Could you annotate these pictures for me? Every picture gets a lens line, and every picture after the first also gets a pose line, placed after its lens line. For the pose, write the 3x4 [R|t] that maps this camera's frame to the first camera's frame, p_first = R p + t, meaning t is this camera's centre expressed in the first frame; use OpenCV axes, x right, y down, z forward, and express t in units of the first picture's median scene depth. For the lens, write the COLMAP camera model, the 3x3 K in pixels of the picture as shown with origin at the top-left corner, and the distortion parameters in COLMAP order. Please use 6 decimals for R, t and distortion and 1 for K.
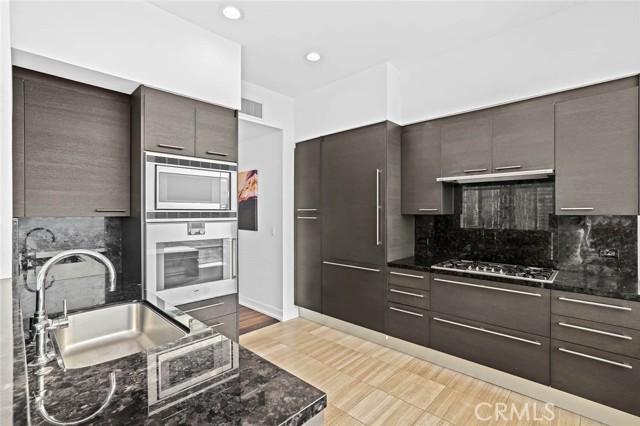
lens RADIAL K [[297.8, 0, 317.6], [0, 297.8, 211.4], [0, 0, 1]] dist [-0.001777, 0.002533]
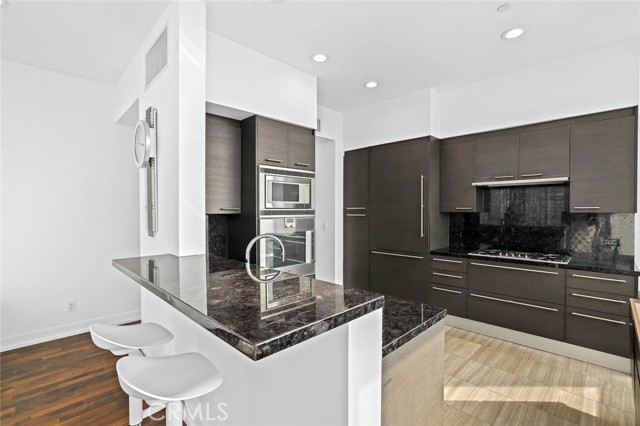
lens RADIAL K [[297.8, 0, 319.3], [0, 297.8, 212.4], [0, 0, 1]] dist [-0.001777, 0.002533]
pose [[0.999840, 0.000406, -0.017856, -0.234297], [-0.000212, 0.999941, 0.010886, -0.002164], [0.017859, -0.010880, 0.999781, -0.275860]]
